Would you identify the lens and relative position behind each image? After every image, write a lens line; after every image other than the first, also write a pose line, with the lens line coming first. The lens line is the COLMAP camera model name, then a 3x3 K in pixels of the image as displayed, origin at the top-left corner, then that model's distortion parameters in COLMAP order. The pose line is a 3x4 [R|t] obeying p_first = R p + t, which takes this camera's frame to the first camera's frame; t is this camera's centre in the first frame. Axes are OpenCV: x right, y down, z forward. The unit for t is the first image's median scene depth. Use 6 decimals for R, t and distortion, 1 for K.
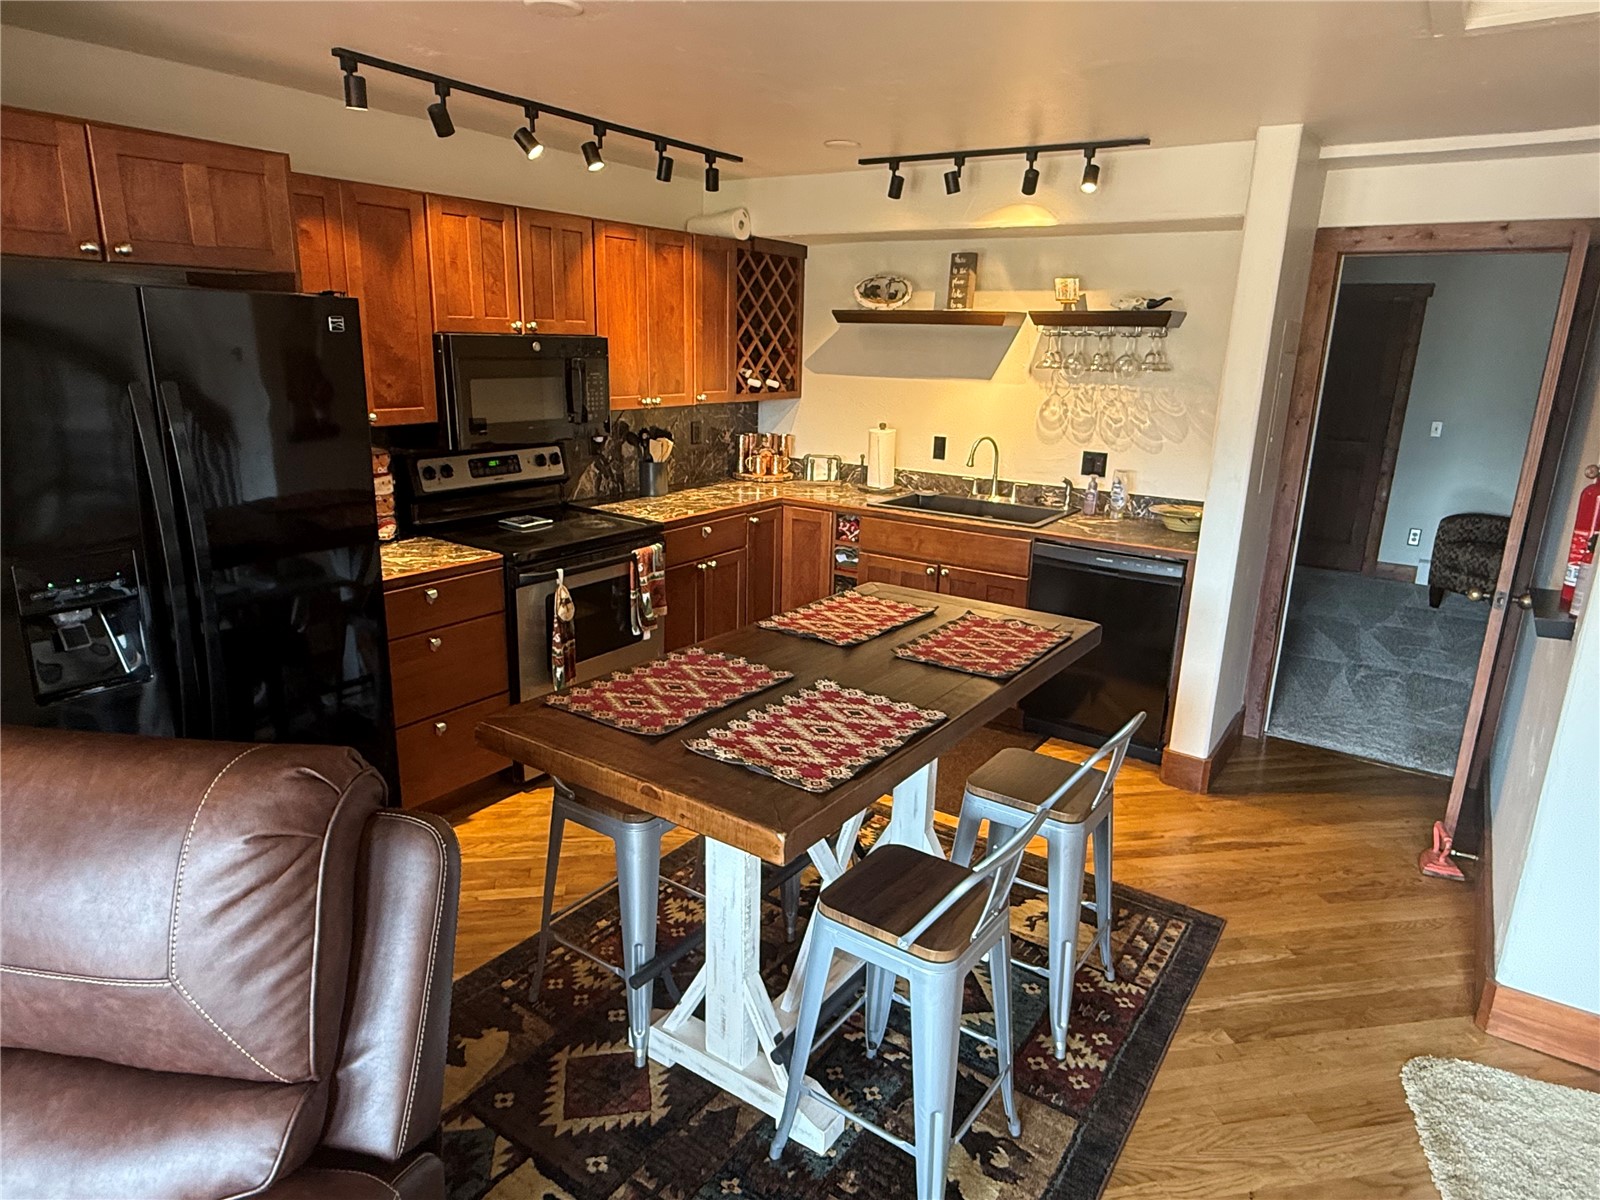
lens RADIAL K [[958.5, 0, 803.3], [0, 958.5, 597.5], [0, 0, 1]] dist [-0.006965, 0.001191]
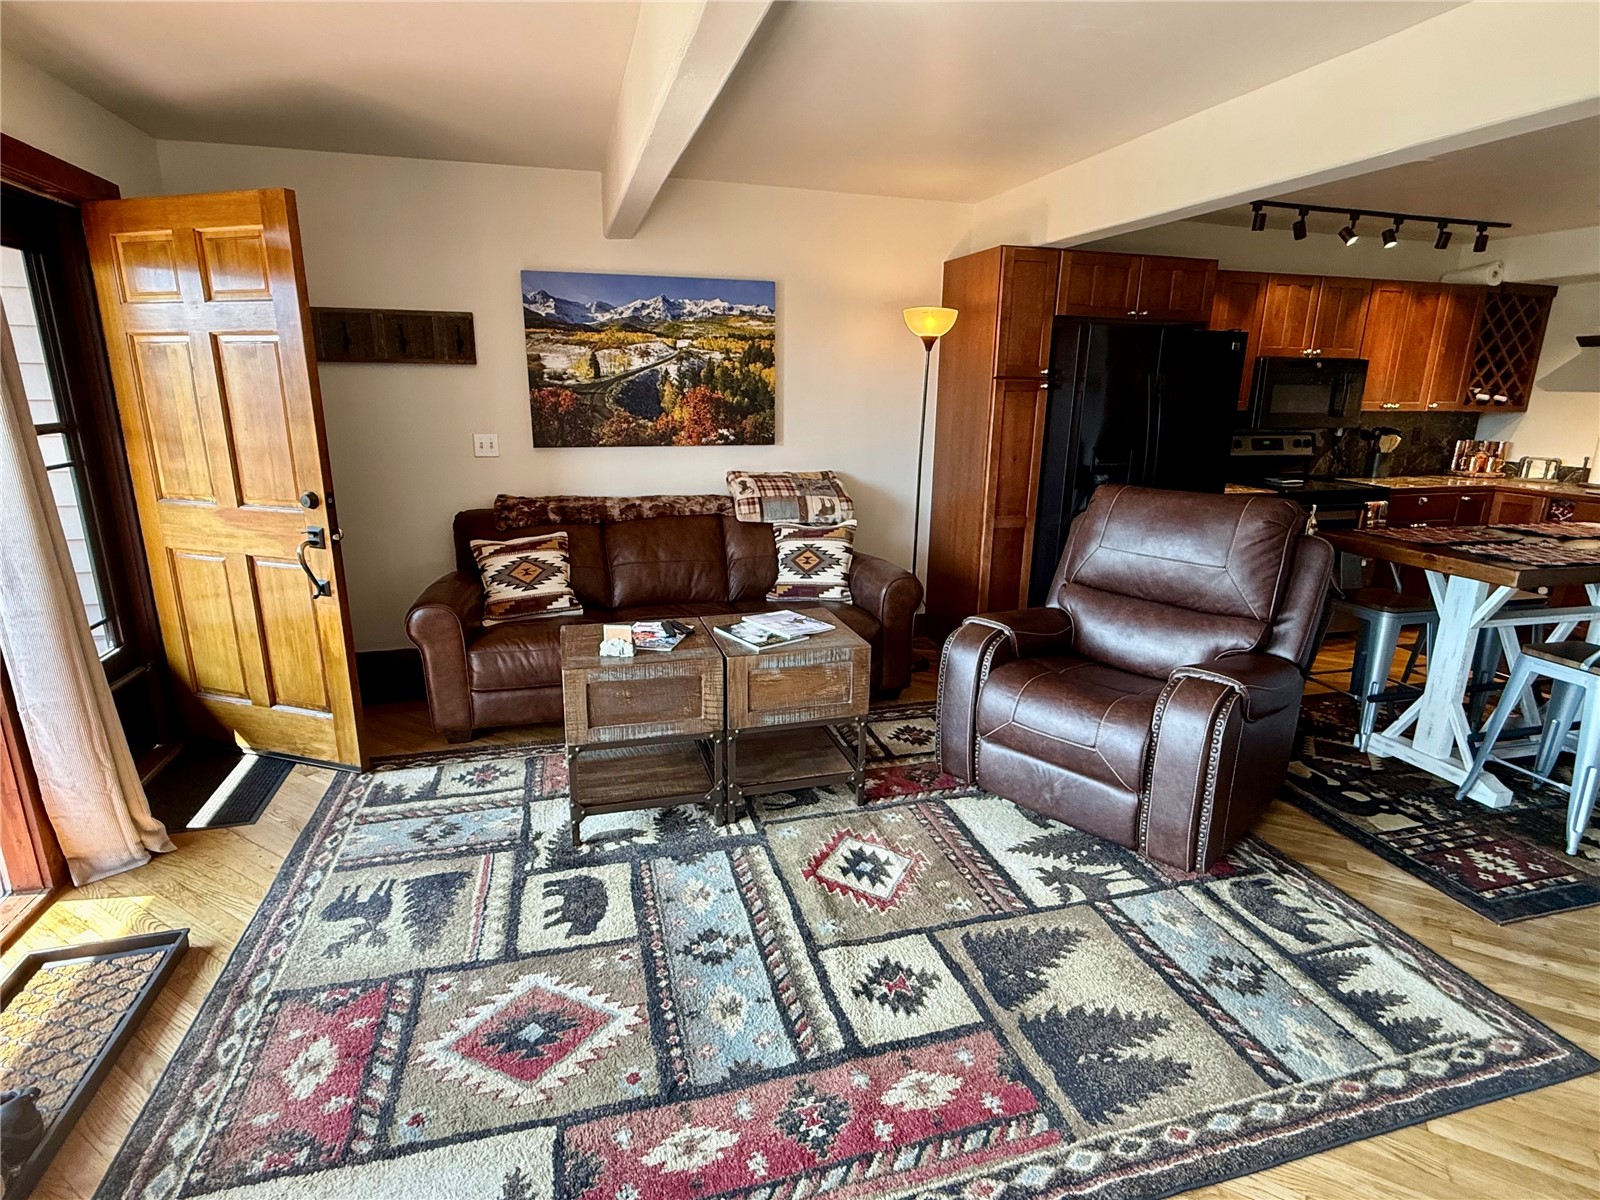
lens RADIAL K [[820.0, 0, 800.1], [0, 820.0, 600.1], [0, 0, 1]] dist [-0.003522, 0.002705]
pose [[0.769146, 0.147611, -0.621792, -0.041557], [-0.161378, 0.986289, 0.034520, 0.197041], [0.618362, 0.073792, 0.782421, -0.515551]]
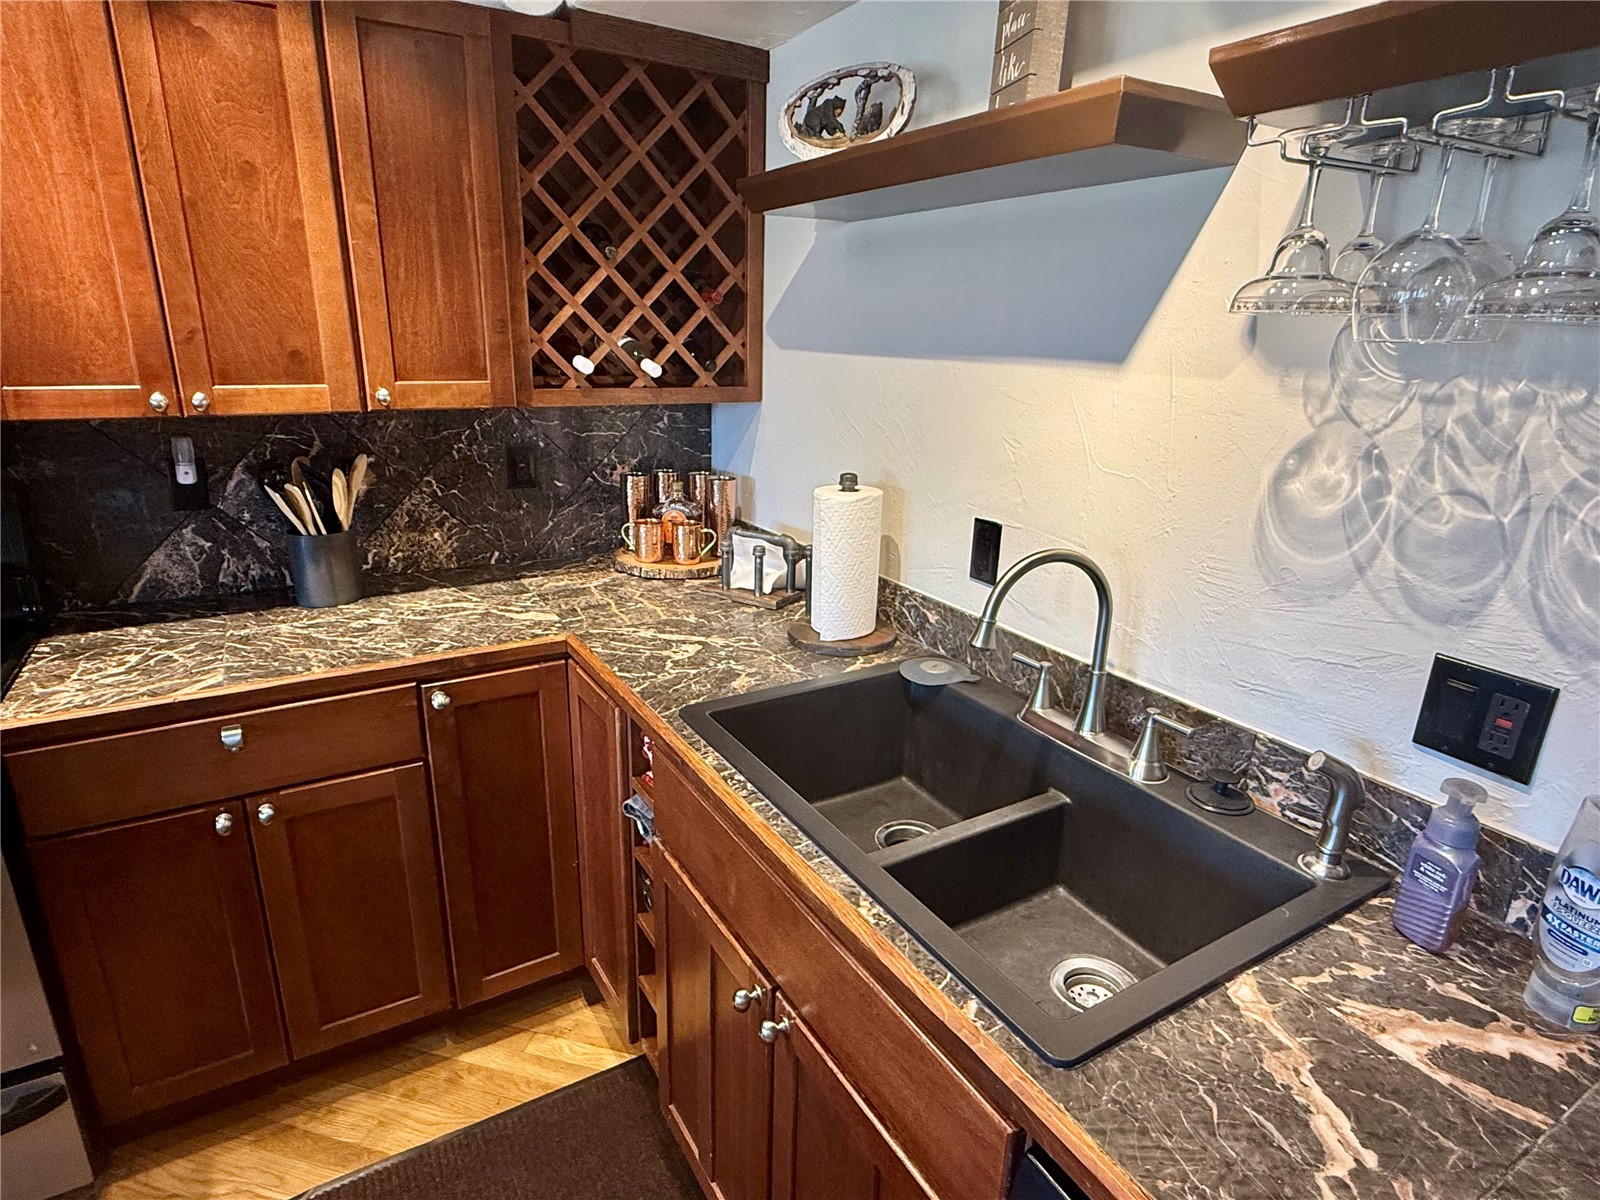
lens RADIAL K [[877.5, 0, 793.9], [0, 877.5, 598.9], [0, 0, 1]] dist [0.001001, -0.000128]
pose [[0.907365, 0.121151, -0.402507, 0.275859], [-0.111639, 0.992632, 0.047106, -0.189687], [0.405248, 0.002193, 0.914204, 0.865108]]
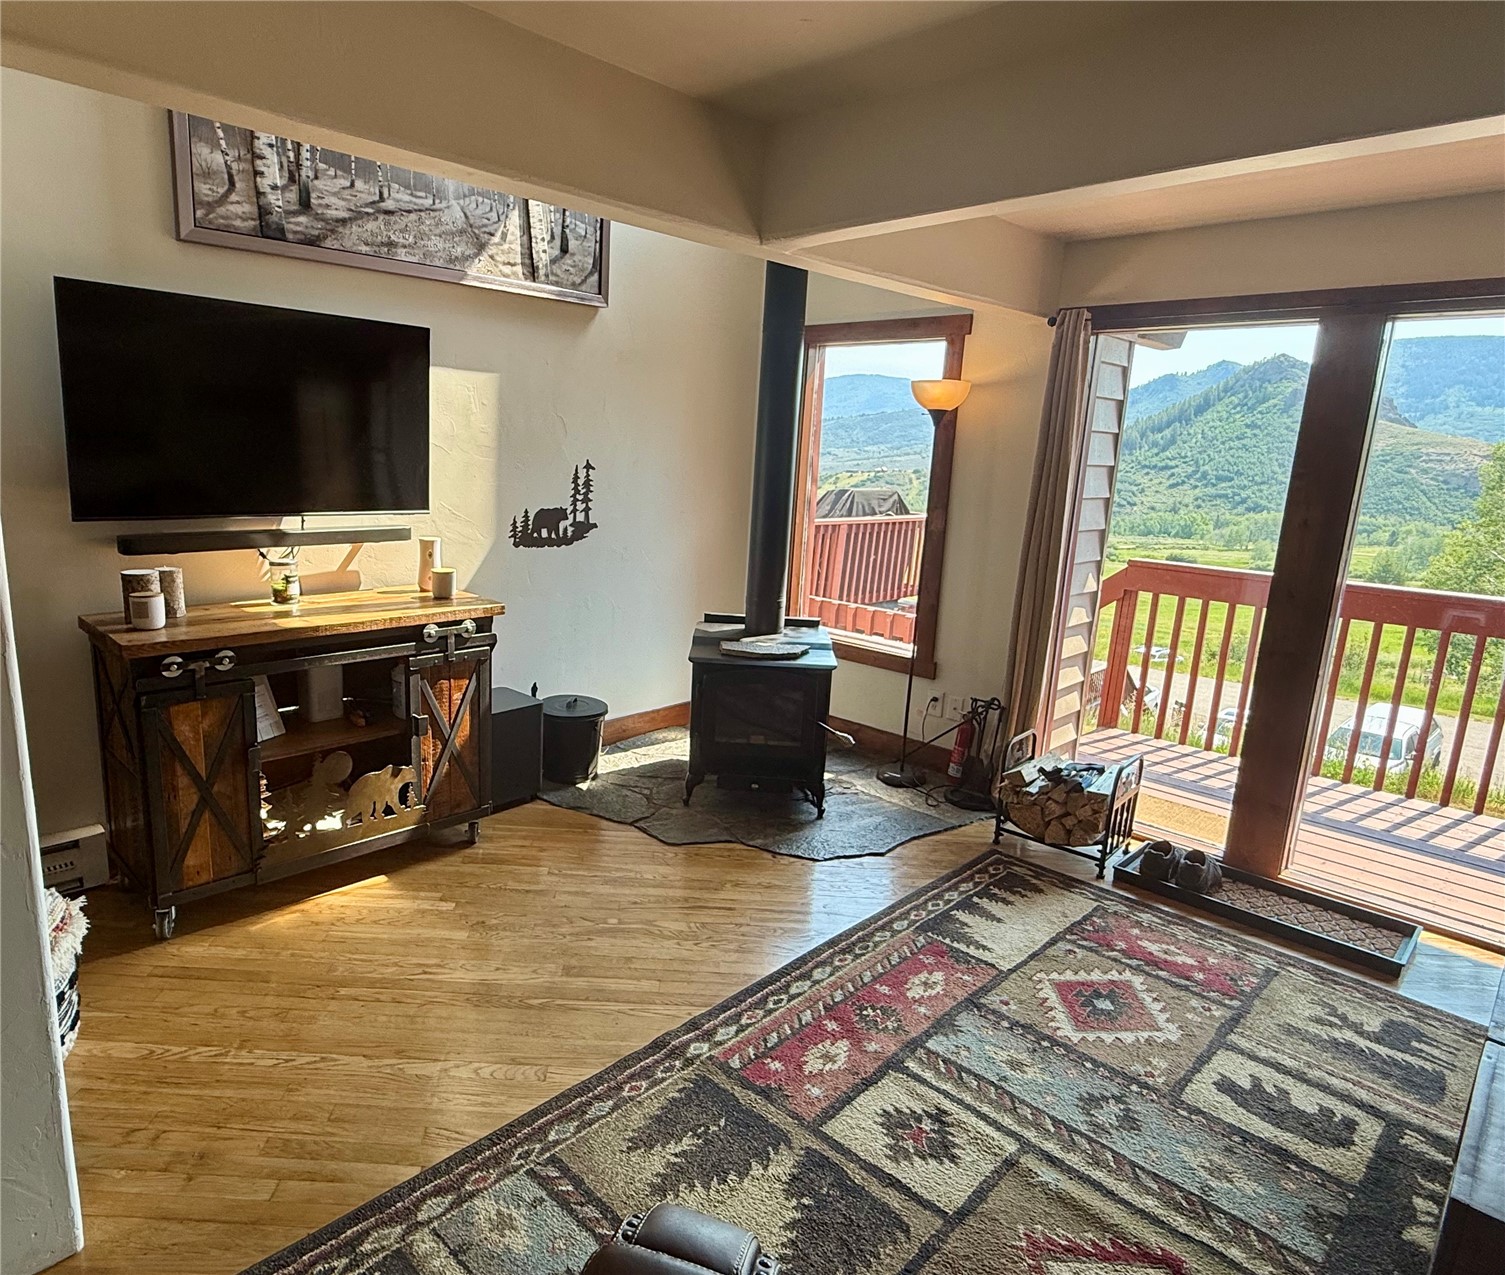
lens RADIAL K [[922.7, 0, 648.5], [0, 922.7, 628.6], [0, 0, 1]] dist [-0.014864, 0.000779]
pose [[-0.974225, -0.101801, 0.201302, -0.215126], [-0.000749, 0.893832, 0.448400, -0.071605], [-0.225578, 0.436692, -0.870870, 0.366406]]
